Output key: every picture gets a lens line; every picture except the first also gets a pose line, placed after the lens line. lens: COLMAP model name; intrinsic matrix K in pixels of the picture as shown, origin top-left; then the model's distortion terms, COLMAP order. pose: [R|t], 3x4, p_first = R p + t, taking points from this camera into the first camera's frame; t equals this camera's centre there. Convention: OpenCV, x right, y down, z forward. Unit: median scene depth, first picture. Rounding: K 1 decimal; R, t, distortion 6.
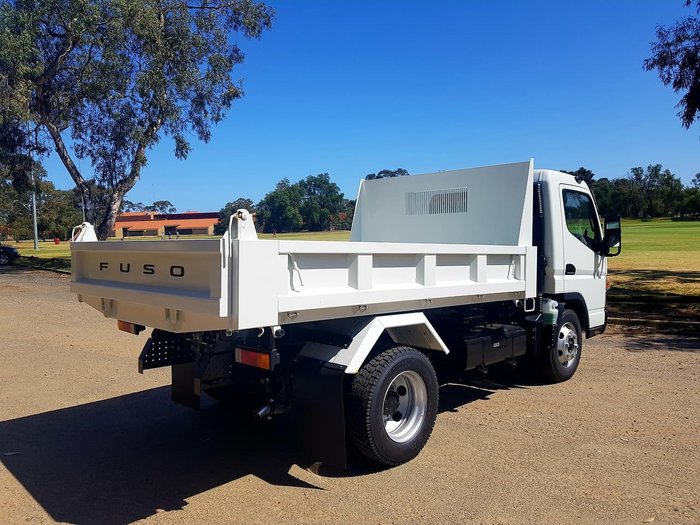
lens RADIAL K [[546.5, 0, 335.9], [0, 546.5, 261.8], [0, 0, 1]] dist [0.056884, -0.074427]
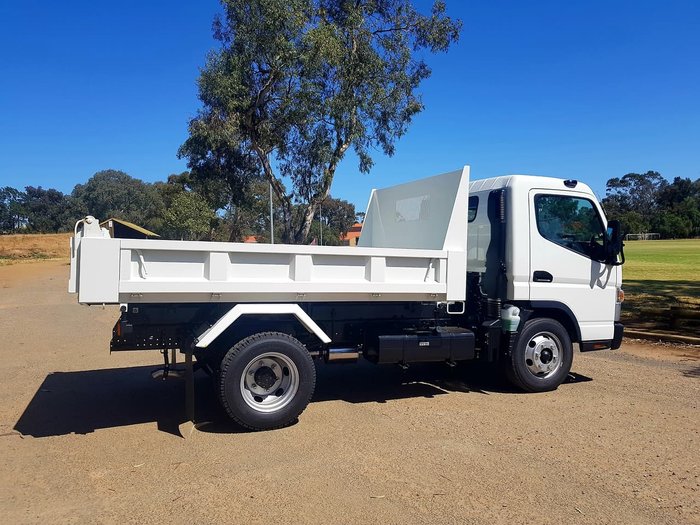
lens RADIAL K [[543.8, 0, 350.0], [0, 543.8, 262.5], [0, 0, 1]] dist [0.055683, -0.001435]
pose [[0.928056, 0.022168, -0.371780, 0.166696], [-0.028325, 0.999537, -0.011108, 0.003243], [0.371361, 0.020840, 0.928255, -0.007503]]
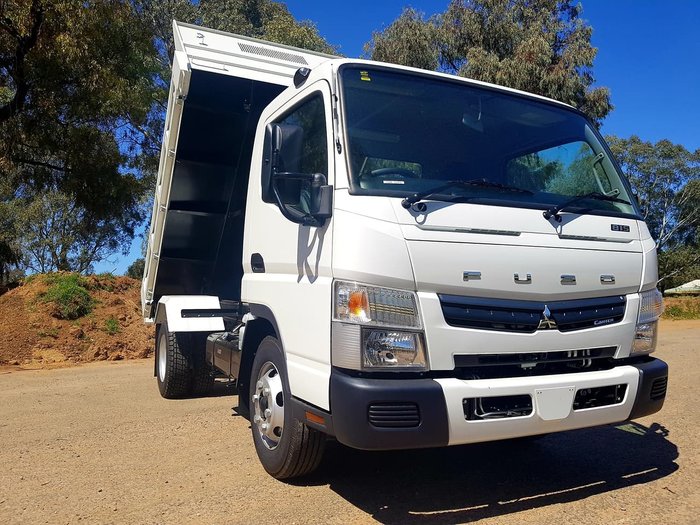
lens RADIAL K [[544.8, 0, 340.1], [0, 544.8, 258.5], [0, 0, 1]] dist [0.058786, -0.090101]
pose [[-0.300790, -0.060415, -0.951775, 0.332192], [-0.035425, 0.998010, -0.052155, 0.012562], [0.953032, 0.018029, -0.302332, 0.444659]]
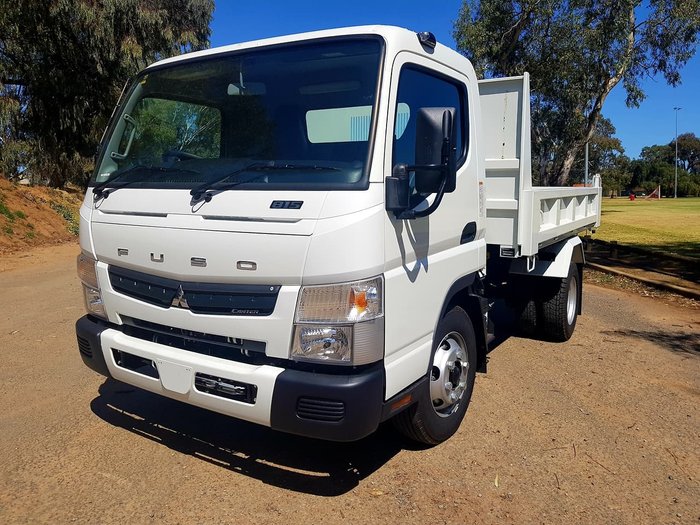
lens RADIAL K [[545.3, 0, 345.9], [0, 545.3, 243.1], [0, 0, 1]] dist [0.044495, -0.060413]
pose [[0.527043, 0.095694, -0.844434, 0.450745], [-0.058665, 0.995367, 0.076183, -0.002038], [0.847811, 0.009387, 0.530215, 0.124724]]
